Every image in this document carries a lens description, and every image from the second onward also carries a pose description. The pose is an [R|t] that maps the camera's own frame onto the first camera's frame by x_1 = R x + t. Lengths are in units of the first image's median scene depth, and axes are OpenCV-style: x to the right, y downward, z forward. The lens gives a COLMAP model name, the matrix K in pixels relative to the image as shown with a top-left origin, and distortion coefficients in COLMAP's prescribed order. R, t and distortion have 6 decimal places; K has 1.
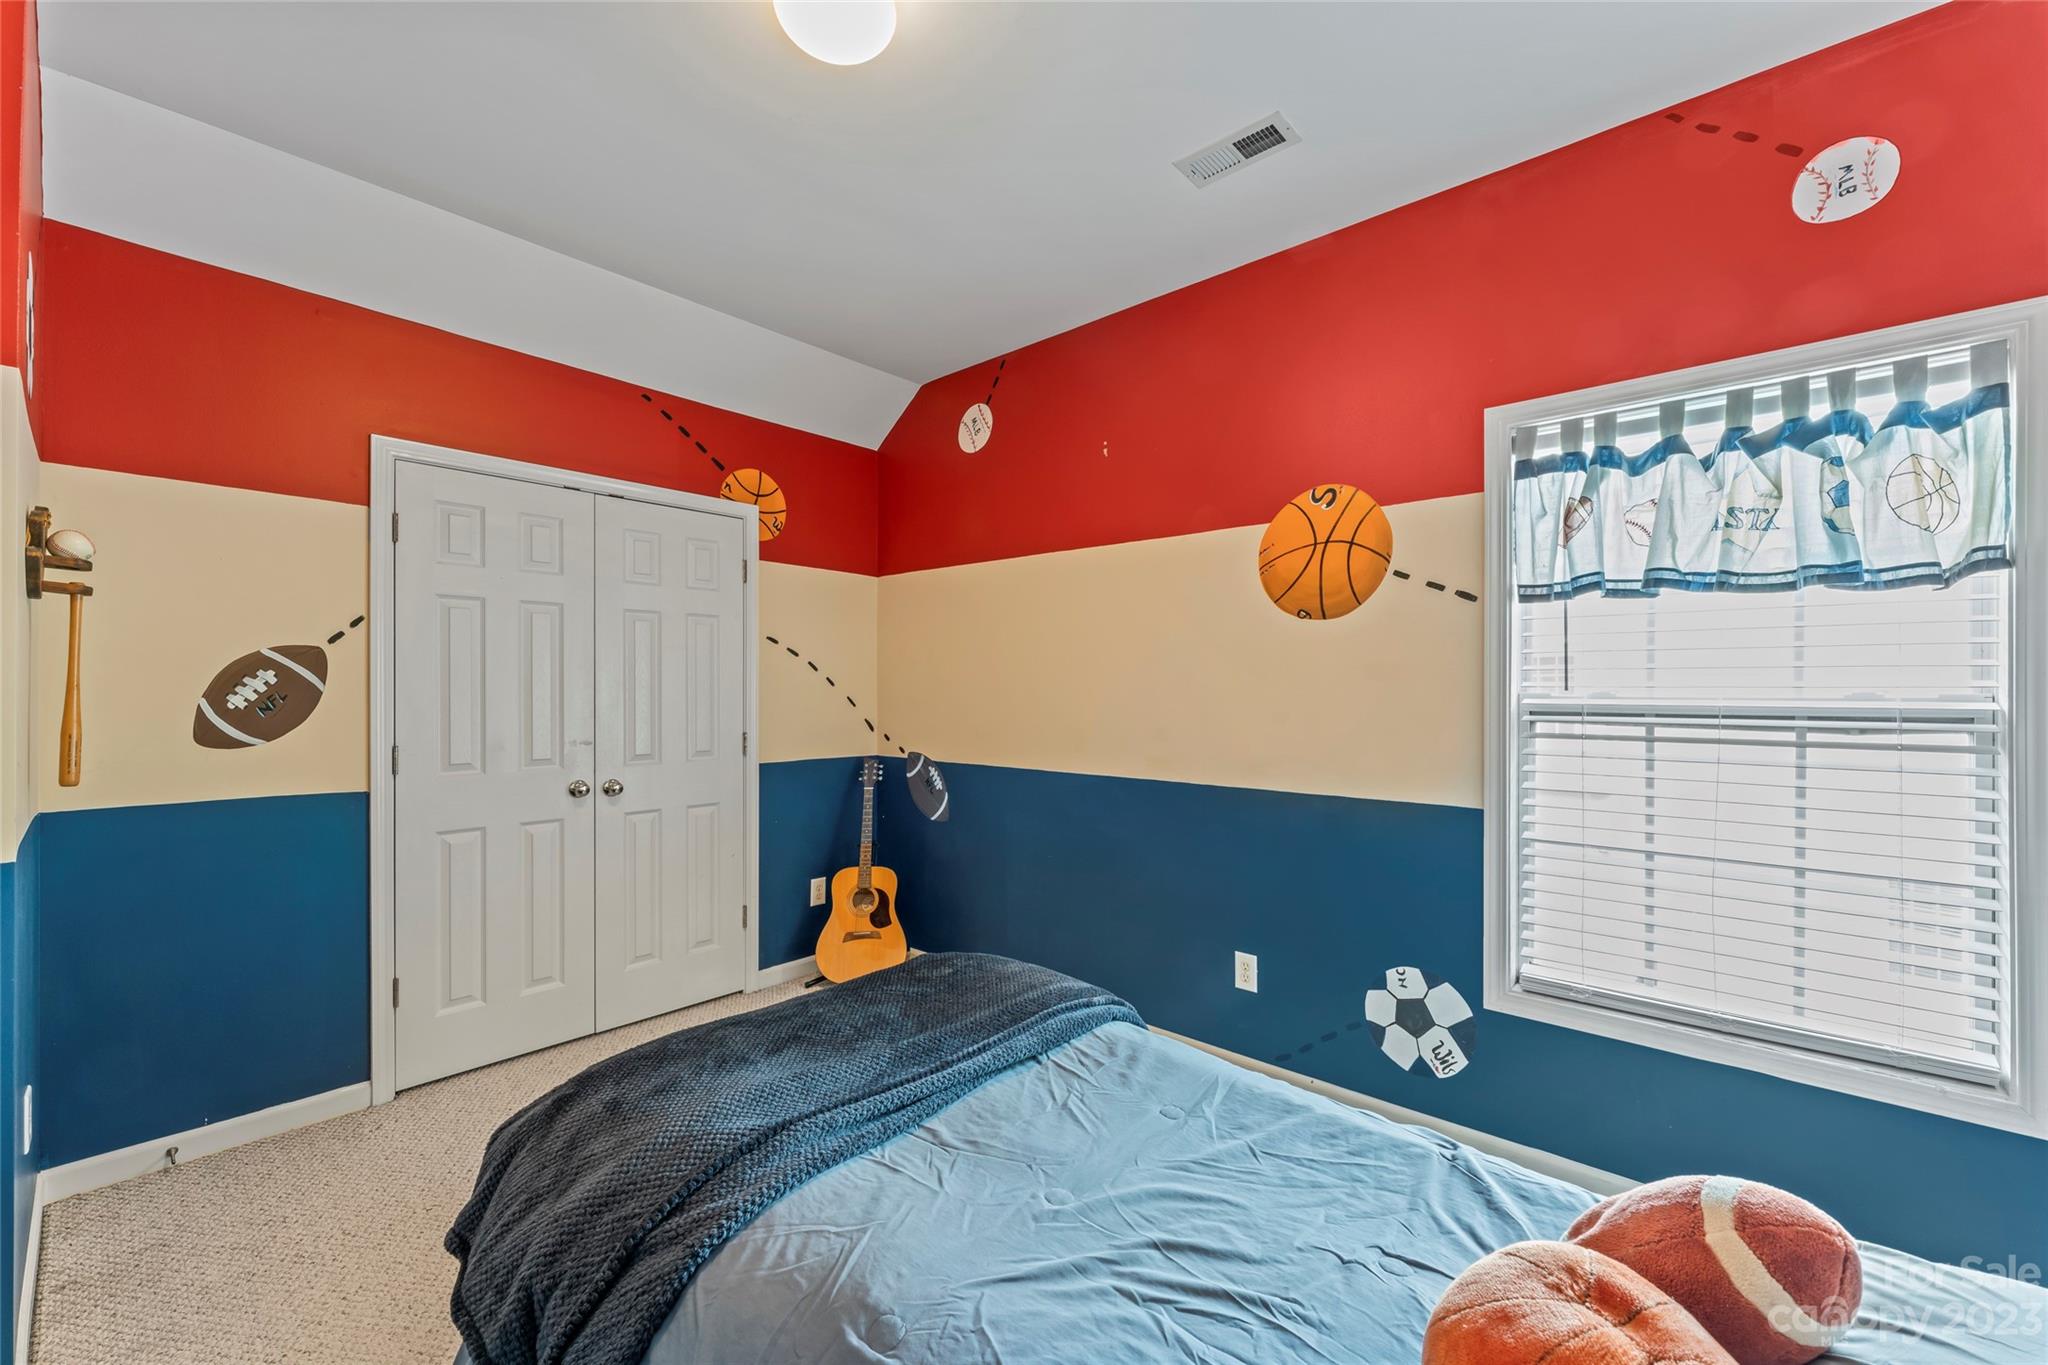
lens RADIAL K [[817.4, 0, 1018.8], [0, 817.4, 686.2], [0, 0, 1]] dist [0.000303, -0.000046]
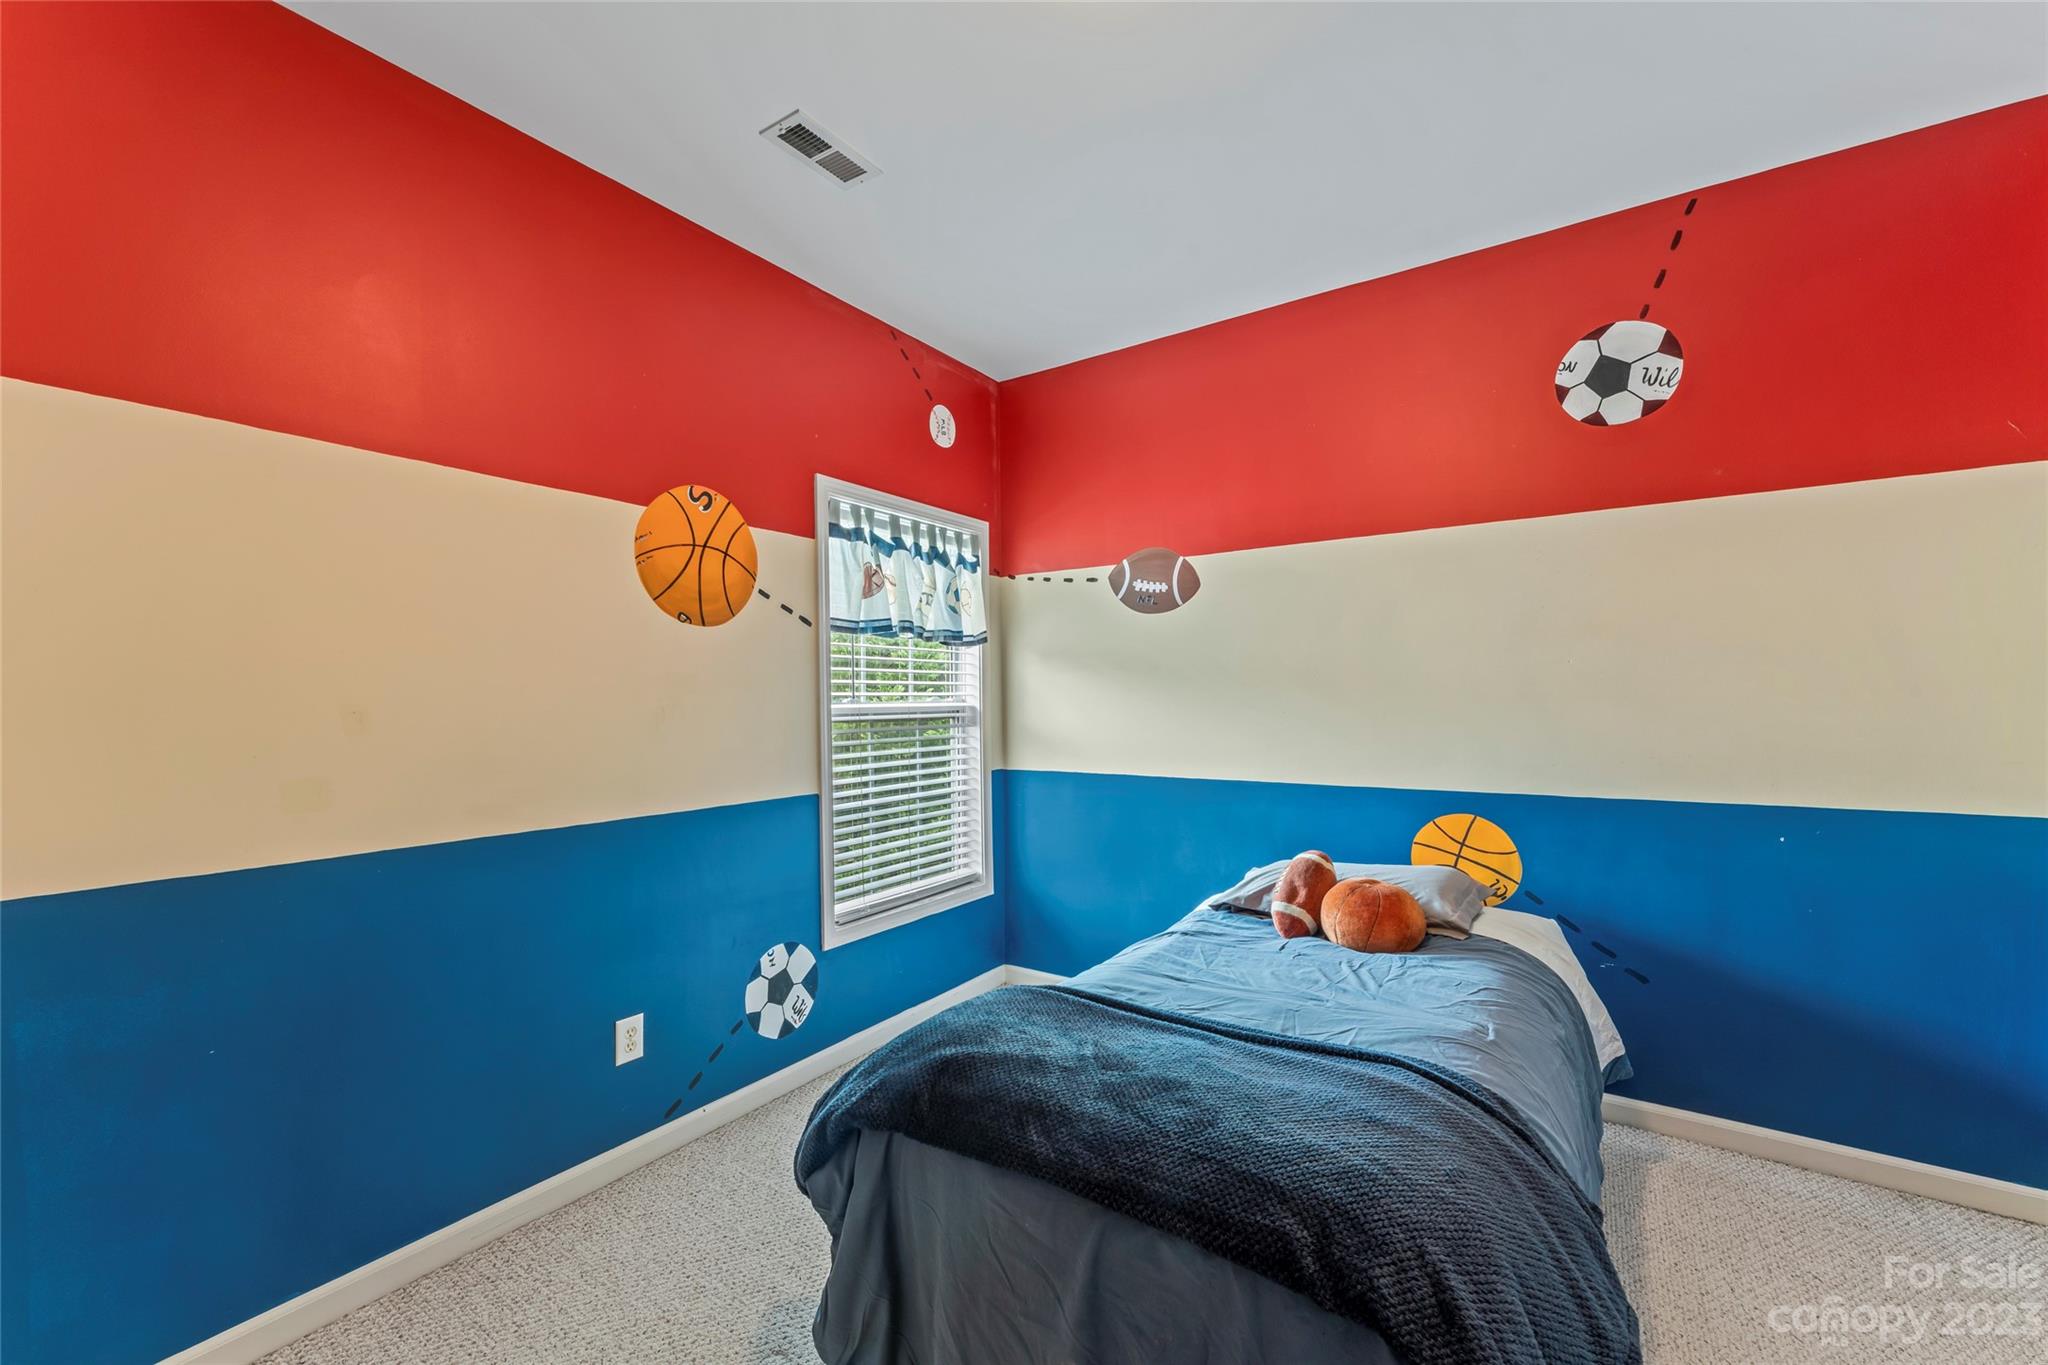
lens RADIAL K [[817.4, 0, 1019.2], [0, 817.4, 690.5], [0, 0, 1]] dist [0.000303, -0.000046]
pose [[-0.116260, 0.001270, 0.993218, -0.686767], [-0.004979, 0.999986, -0.001862, -0.006407], [-0.993206, -0.005162, -0.116252, 0.813430]]
